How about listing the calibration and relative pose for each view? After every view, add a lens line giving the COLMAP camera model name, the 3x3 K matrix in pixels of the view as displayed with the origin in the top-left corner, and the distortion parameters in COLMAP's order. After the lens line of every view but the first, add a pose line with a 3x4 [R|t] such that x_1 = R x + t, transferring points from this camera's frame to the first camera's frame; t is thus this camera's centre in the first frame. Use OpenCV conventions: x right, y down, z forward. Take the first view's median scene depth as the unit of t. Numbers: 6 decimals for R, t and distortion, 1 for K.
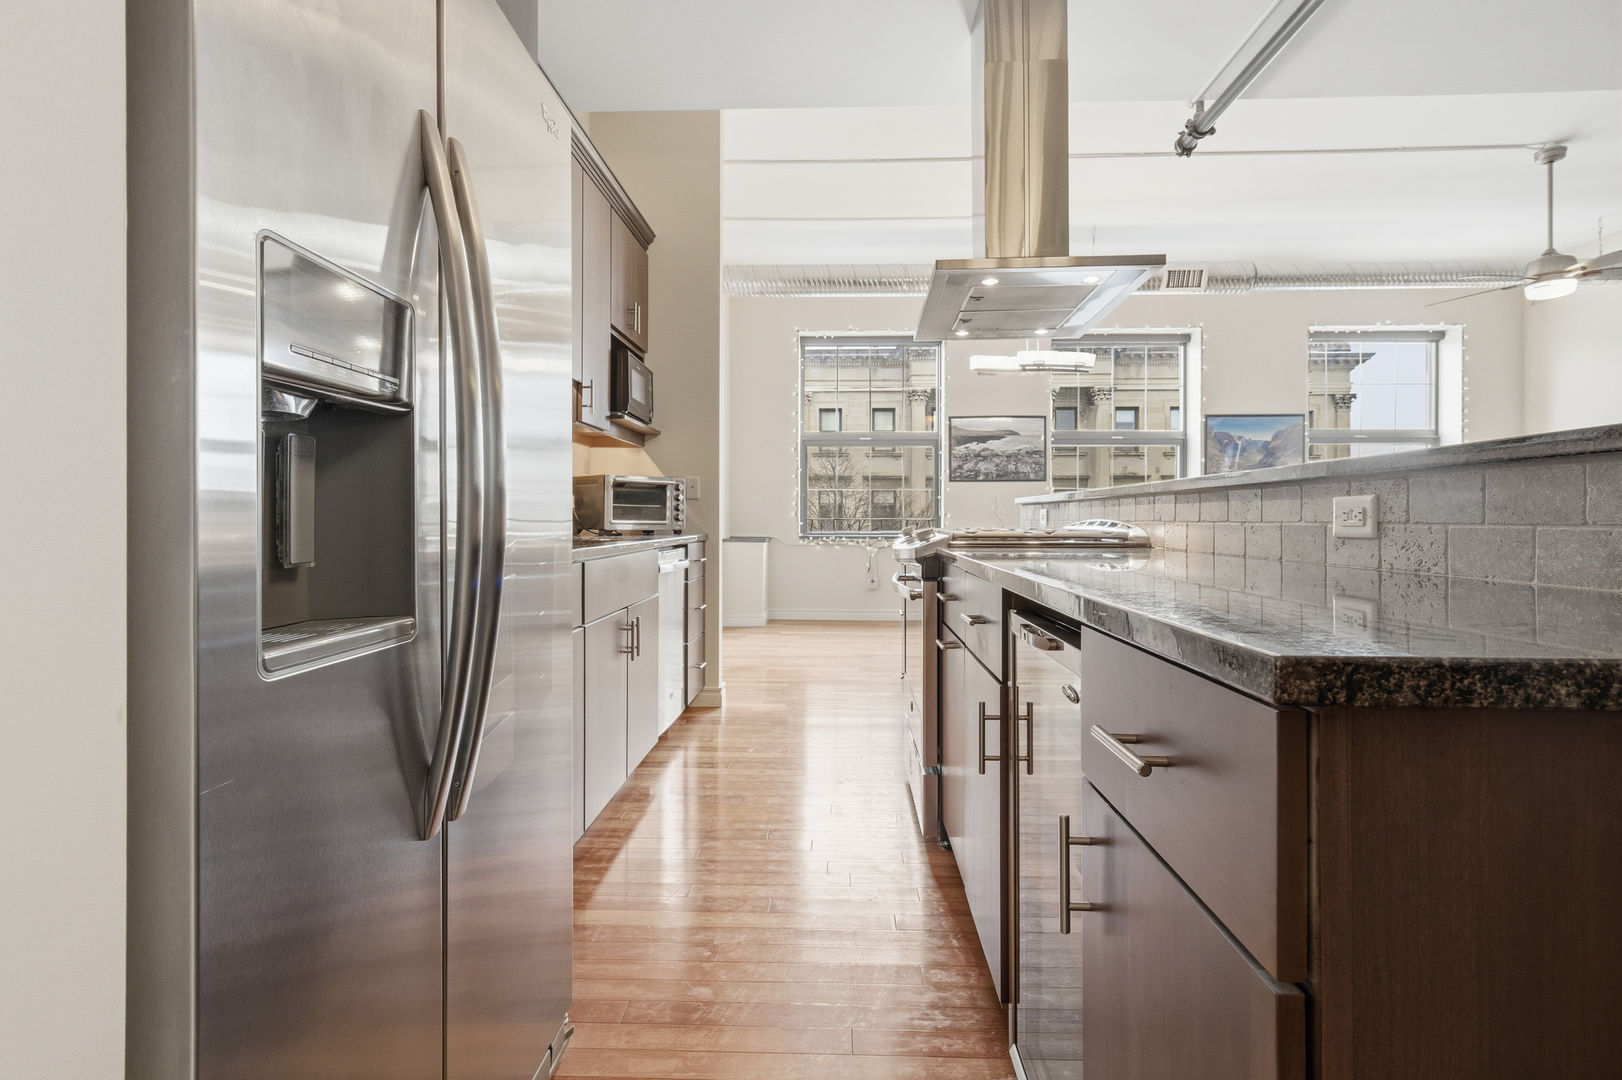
lens RADIAL K [[808.3, 0, 840.2], [0, 808.3, 515.8], [0, 0, 1]] dist [0.003225, 0.002211]
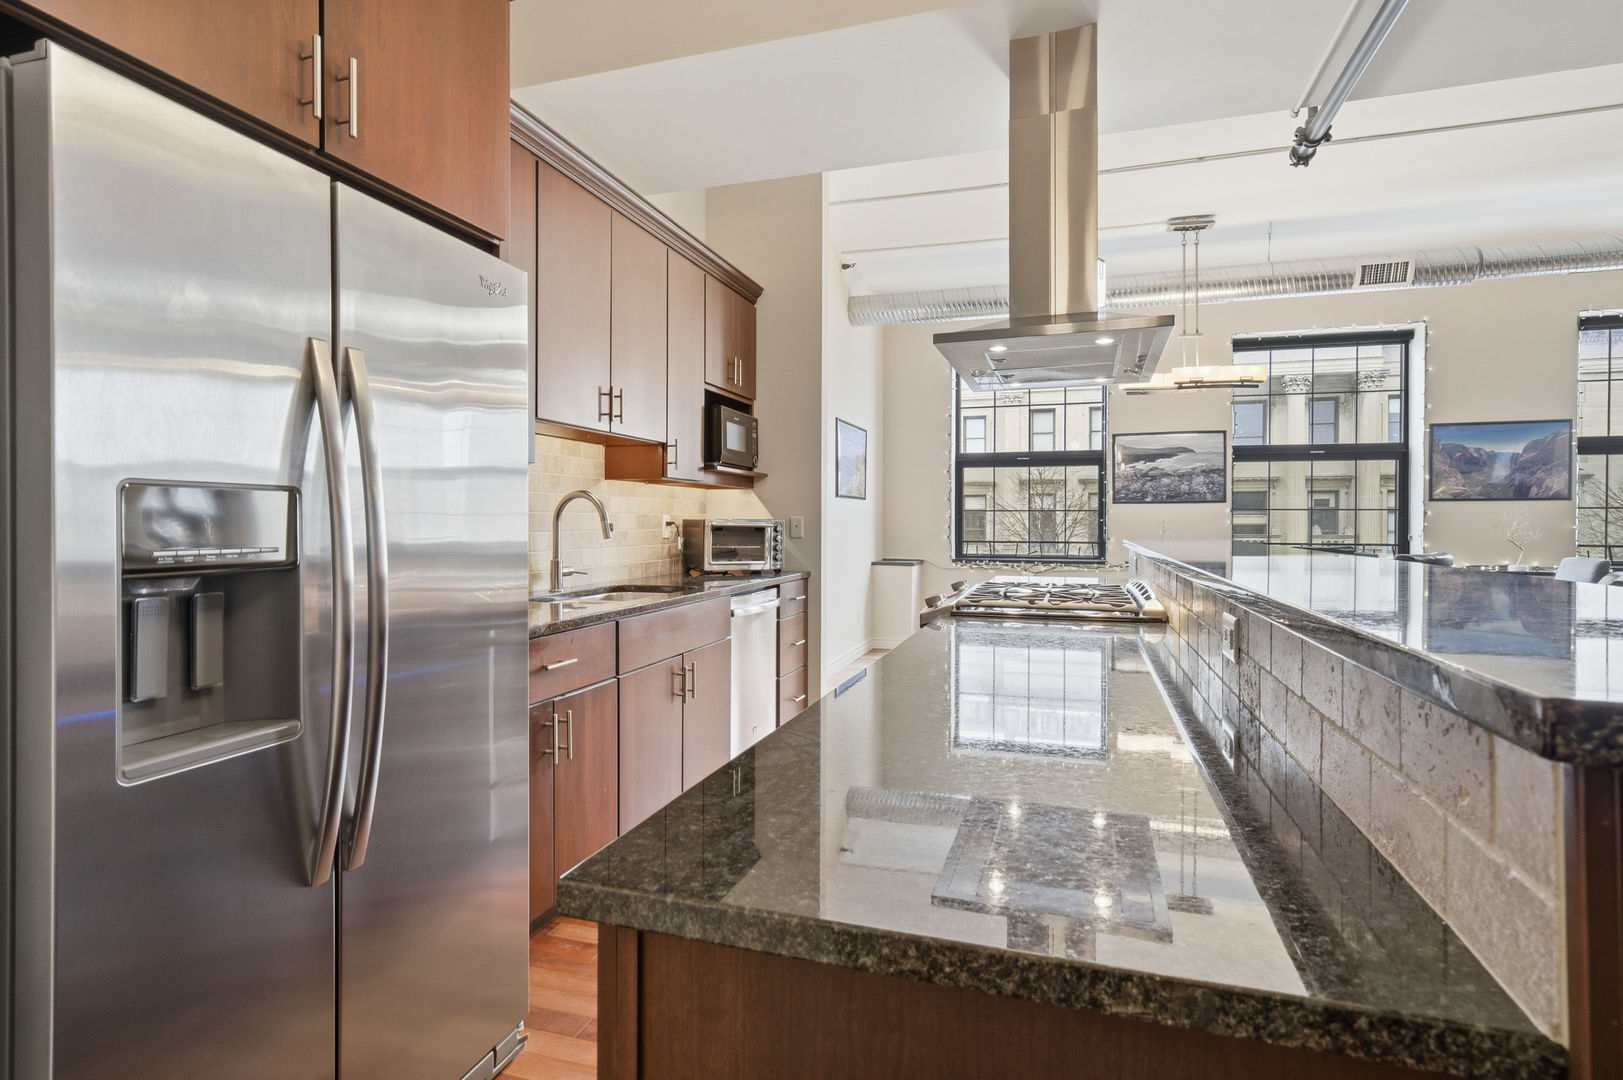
lens RADIAL K [[808.8, 0, 802.2], [0, 808.8, 537.3], [0, 0, 1]] dist [0.003225, 0.002211]
pose [[0.965352, 0.004121, -0.260920, 0.111860], [-0.002088, 0.999965, 0.008070, -0.034032], [0.260944, -0.007245, 0.965327, -0.012365]]
